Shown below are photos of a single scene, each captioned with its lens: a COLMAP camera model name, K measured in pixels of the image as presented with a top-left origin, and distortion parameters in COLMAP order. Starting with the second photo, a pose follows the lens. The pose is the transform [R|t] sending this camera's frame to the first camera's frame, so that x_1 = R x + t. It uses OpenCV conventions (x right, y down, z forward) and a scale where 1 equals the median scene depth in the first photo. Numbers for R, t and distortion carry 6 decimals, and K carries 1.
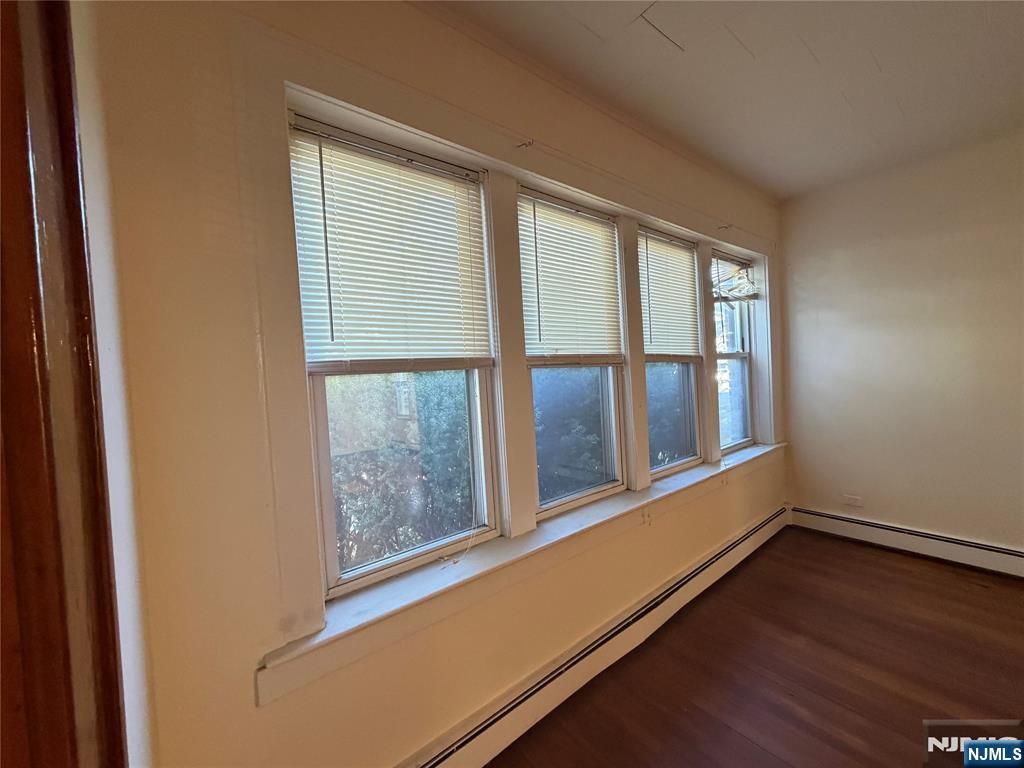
lens RADIAL K [[409.2, 0, 512.1], [0, 409.2, 384.3], [0, 0, 1]] dist [0.002521, 0.000479]
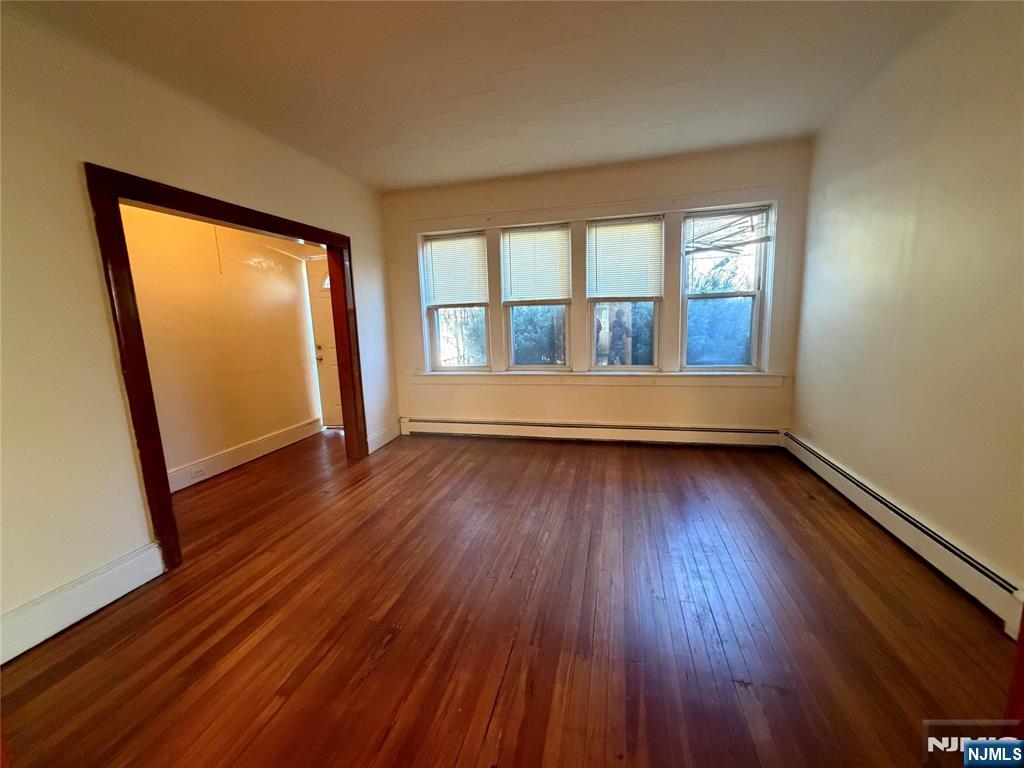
lens RADIAL K [[409.2, 0, 508.8], [0, 409.2, 384.0], [0, 0, 1]] dist [0.002521, 0.000479]
pose [[0.593322, 0.154638, -0.789972, 1.430183], [-0.019927, 0.983895, 0.177633, -0.013579], [0.804718, -0.089652, 0.586848, -0.321466]]
